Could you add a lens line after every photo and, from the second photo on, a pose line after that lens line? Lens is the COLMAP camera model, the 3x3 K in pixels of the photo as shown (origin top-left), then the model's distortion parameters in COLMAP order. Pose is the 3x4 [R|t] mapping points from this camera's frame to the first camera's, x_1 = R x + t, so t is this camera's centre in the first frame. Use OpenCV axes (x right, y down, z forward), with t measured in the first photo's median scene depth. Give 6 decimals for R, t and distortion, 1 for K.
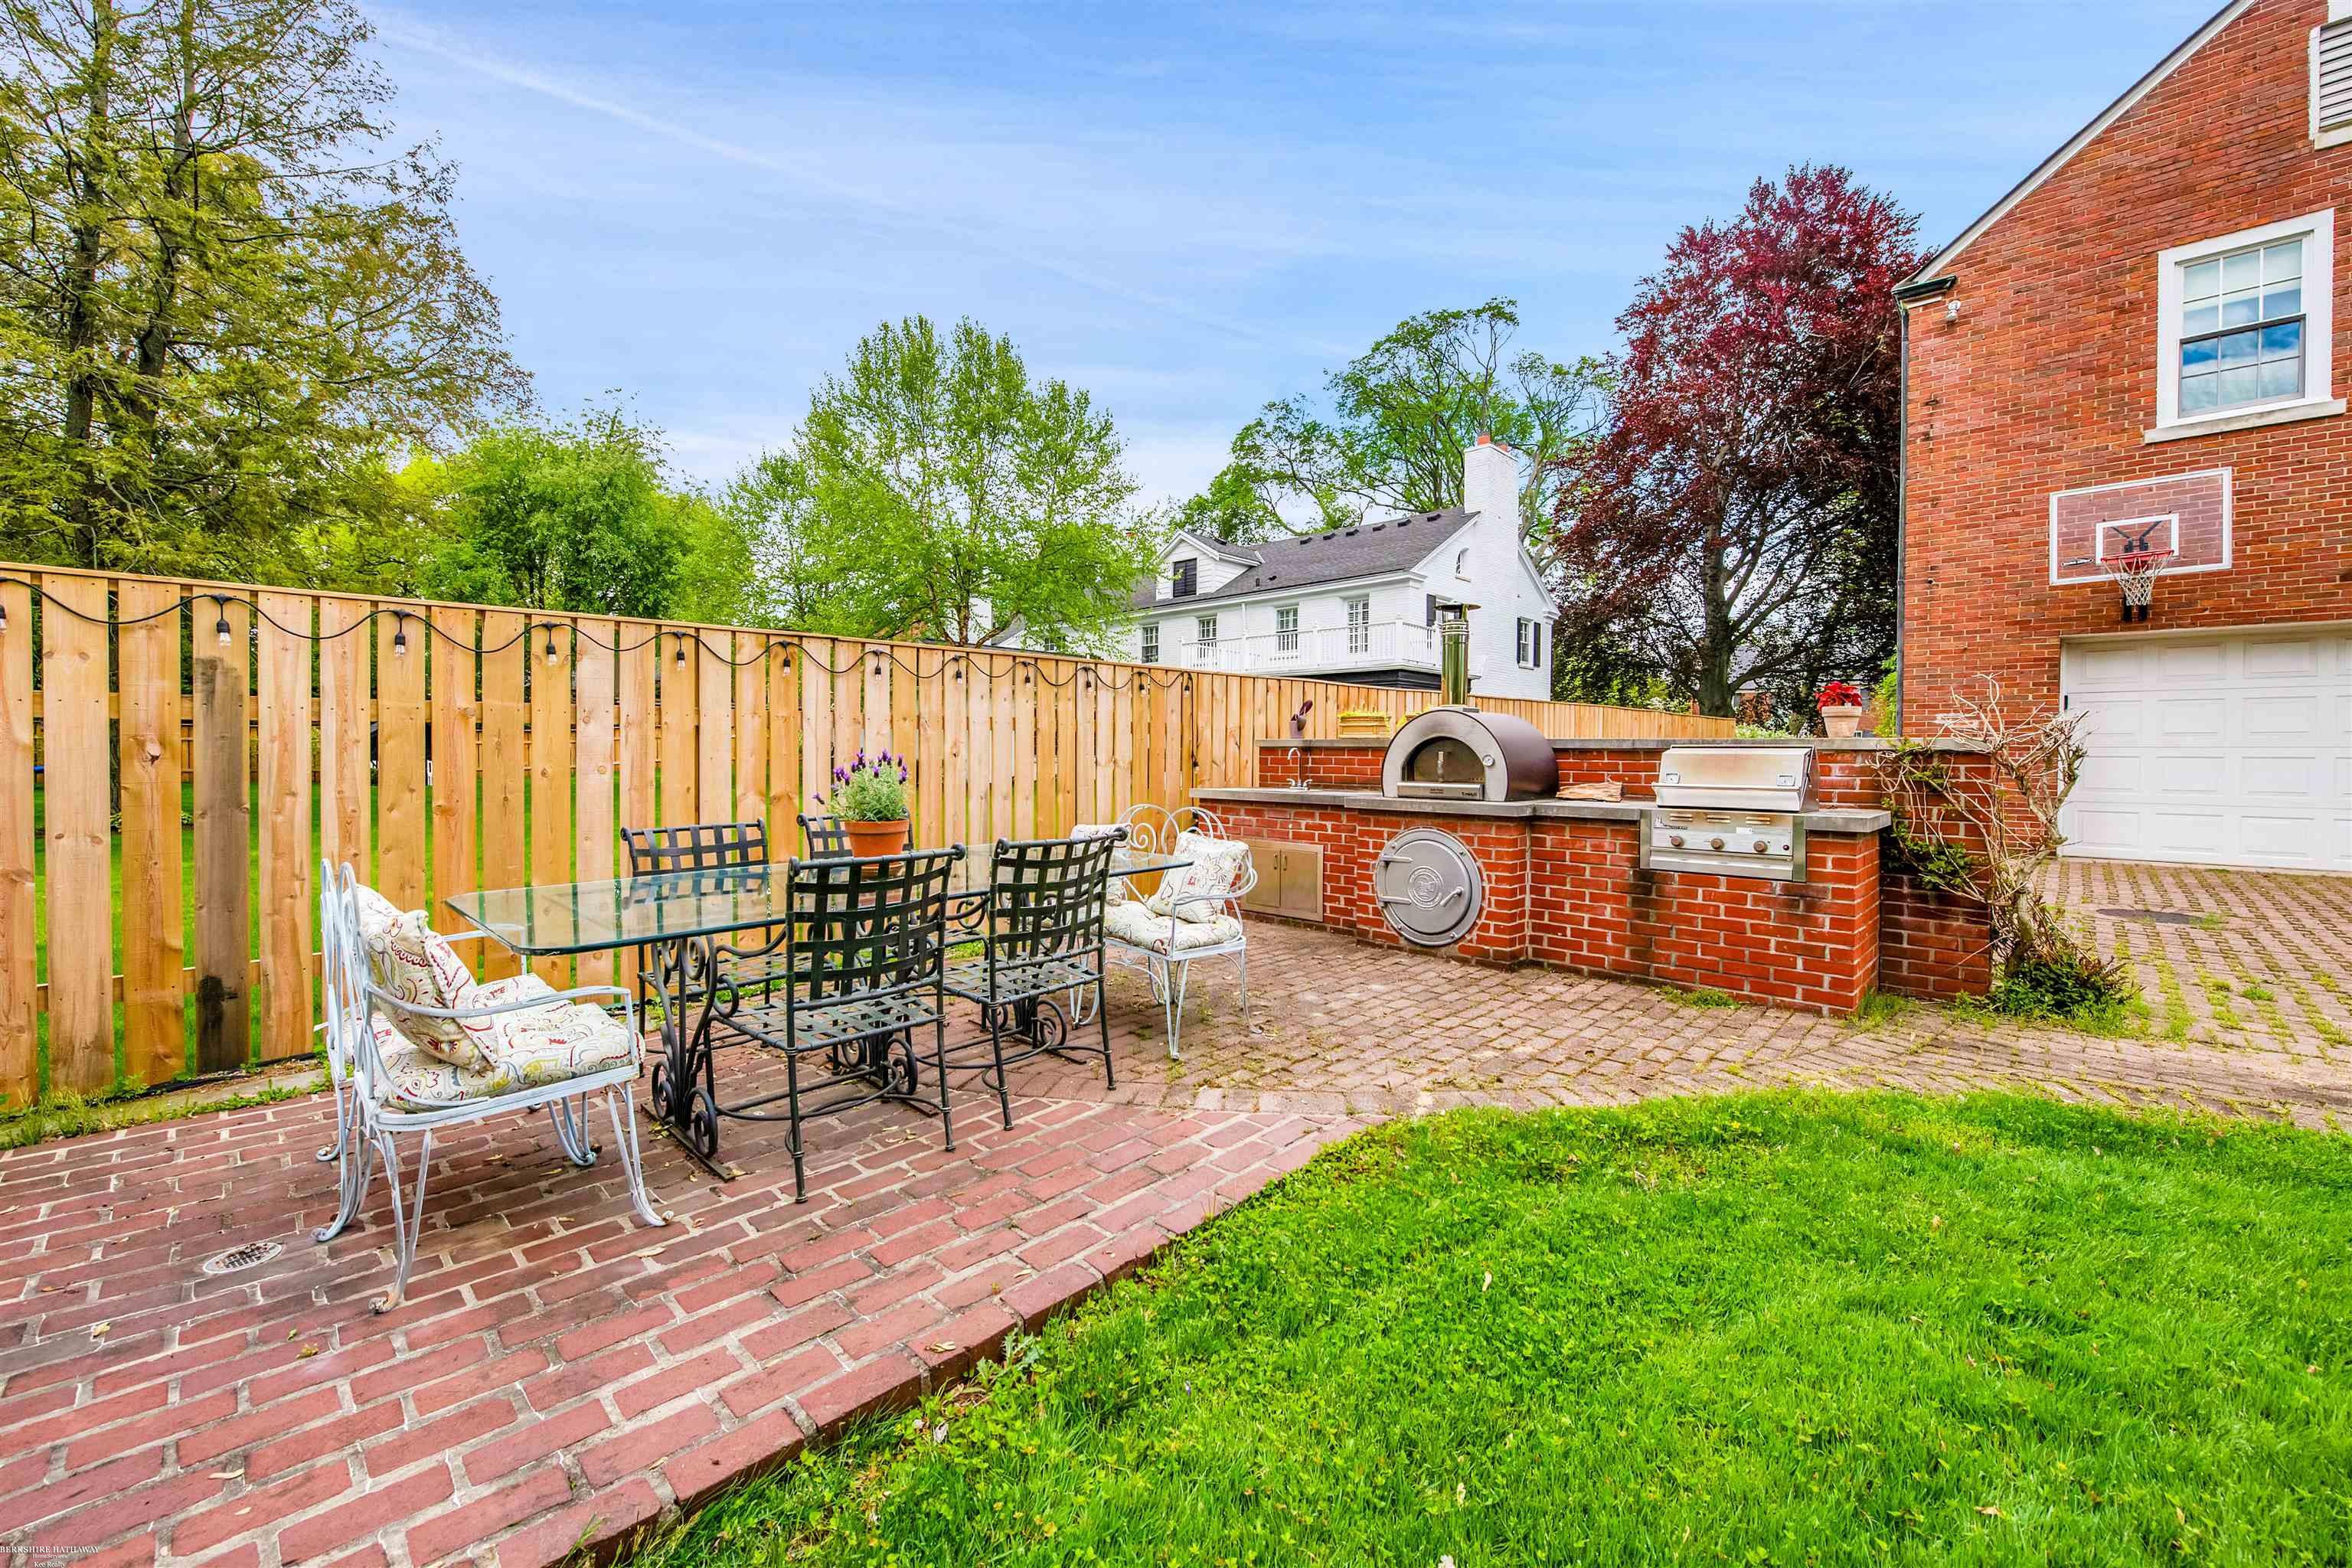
lens RADIAL K [[941.5, 0, 1174.6], [0, 941.5, 770.8], [0, 0, 1]] dist [-0.000701, -0.000741]
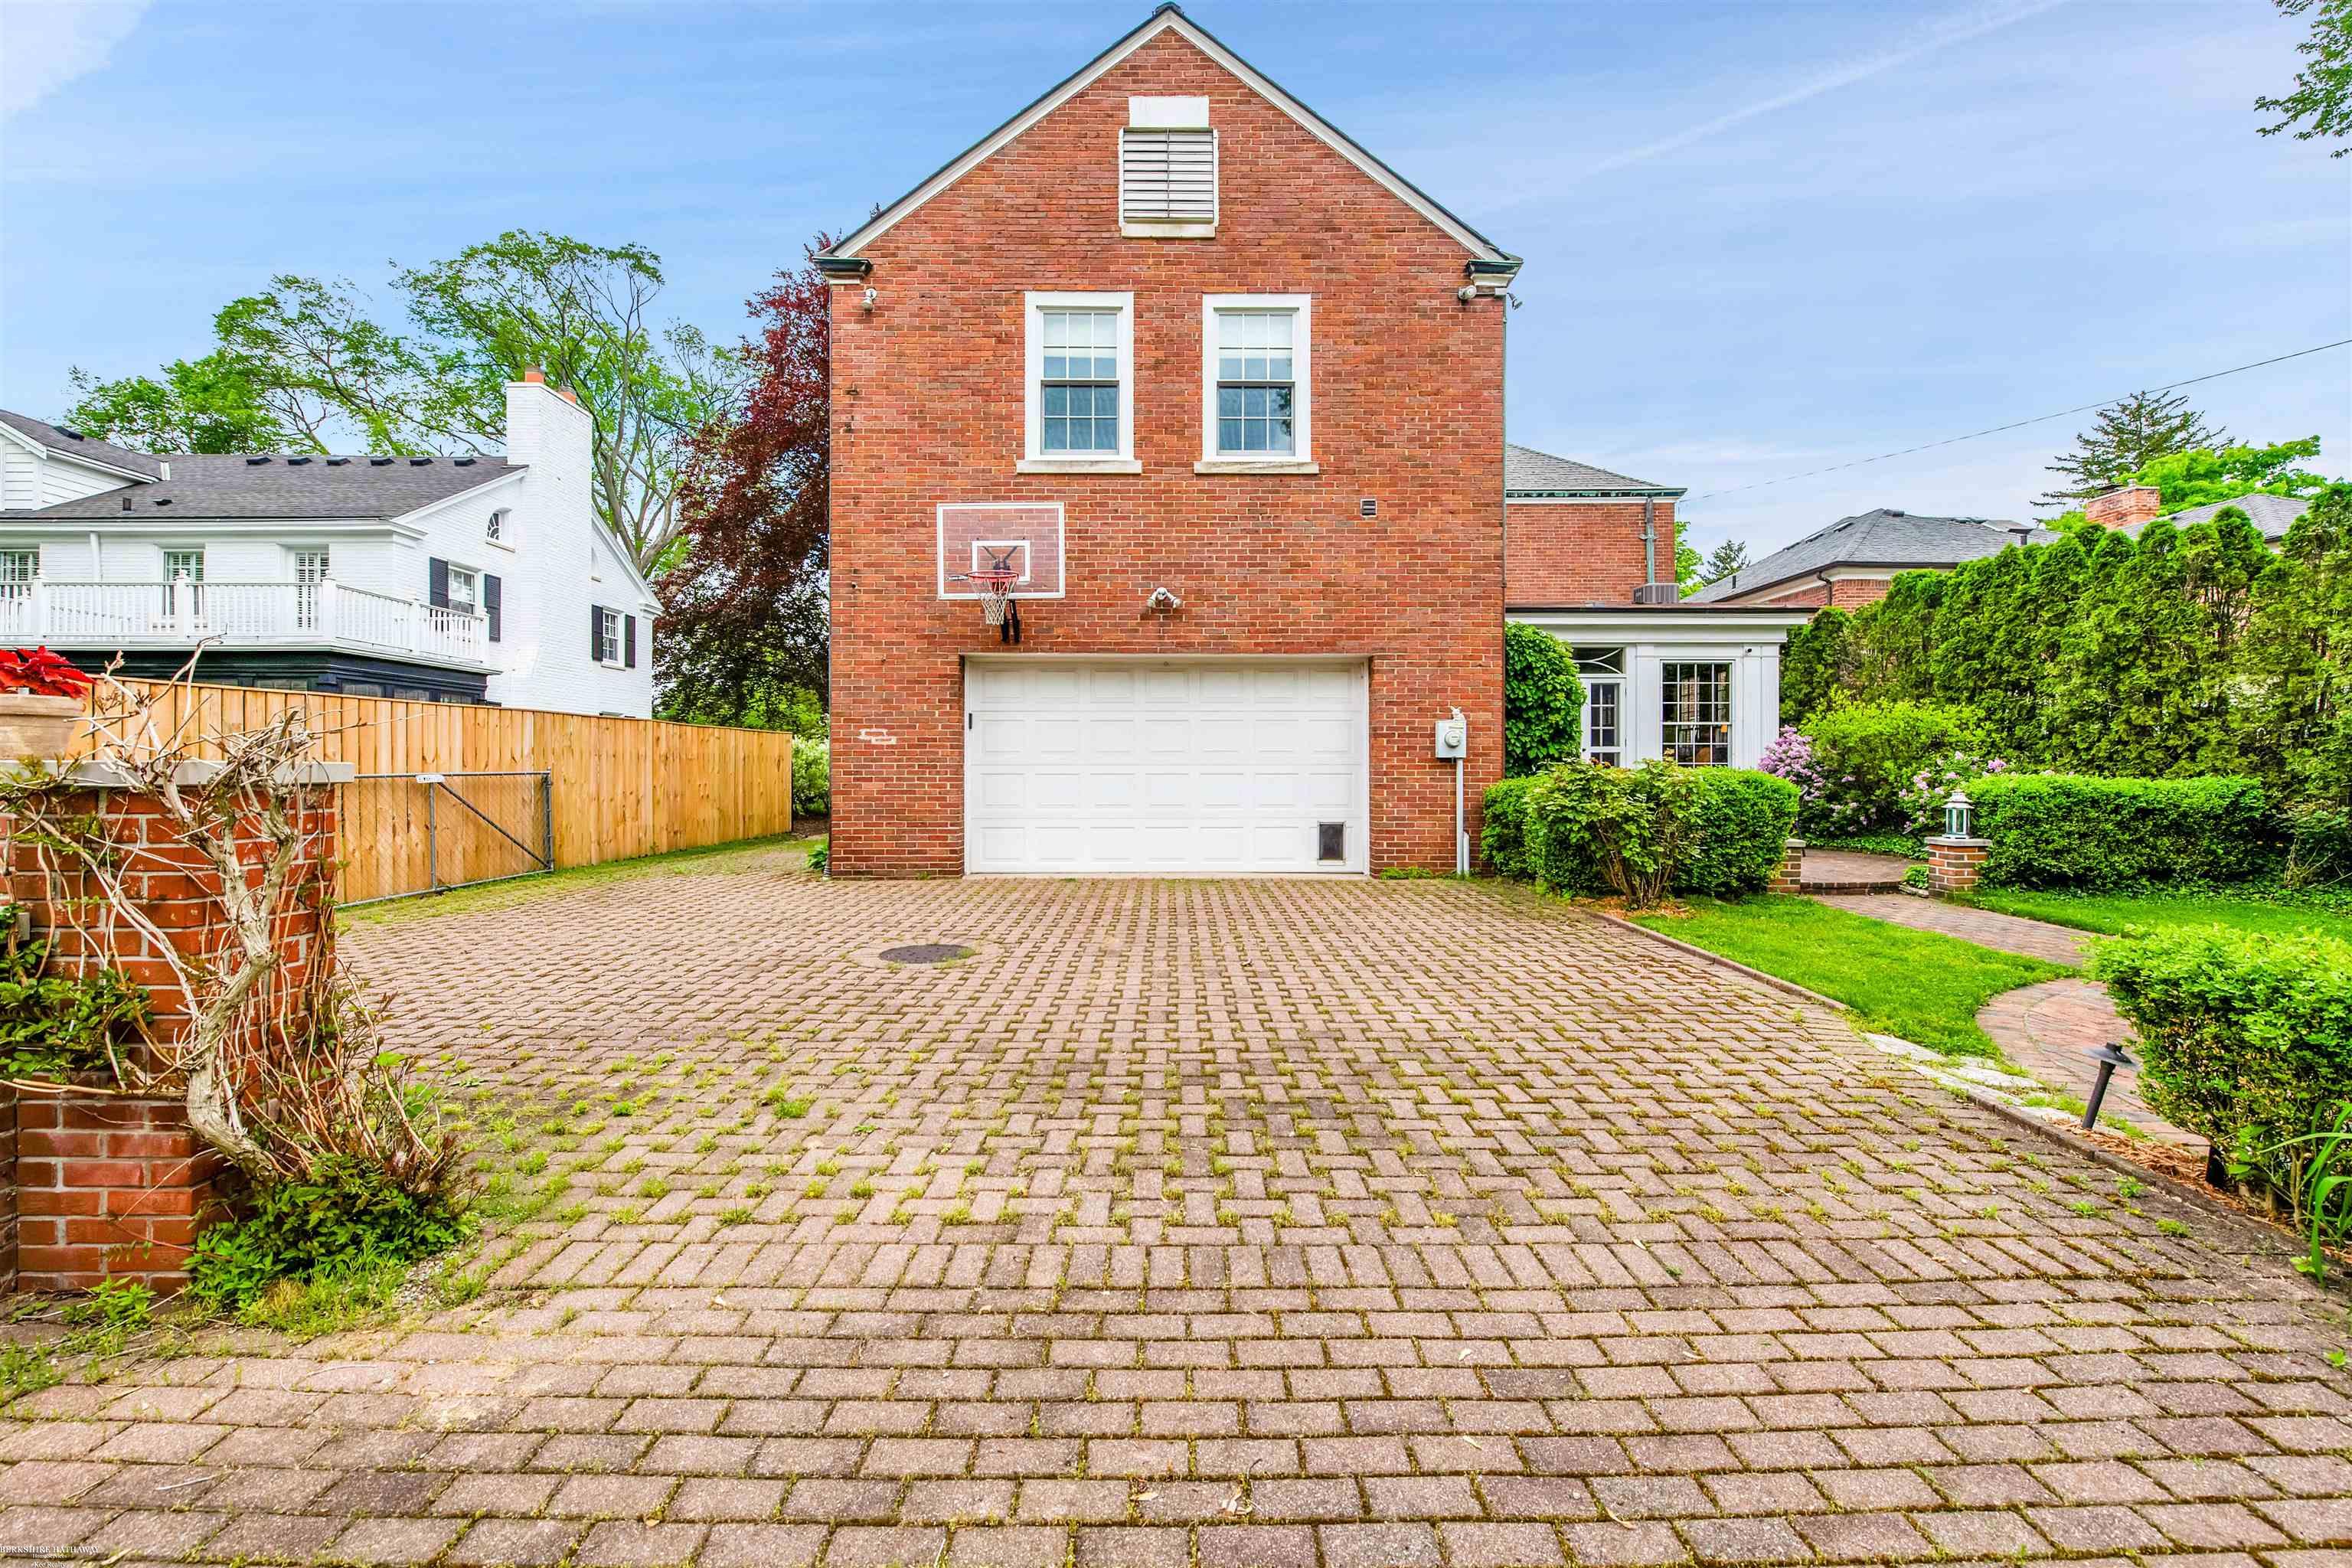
lens RADIAL K [[941.5, 0, 1171.2], [0, 941.5, 776.2], [0, 0, 1]] dist [-0.000701, -0.000741]
pose [[0.731589, -0.010635, 0.681663, 0.167966], [0.015616, 0.999877, -0.001160, -0.003503], [-0.681568, 0.011493, 0.731665, 0.048139]]
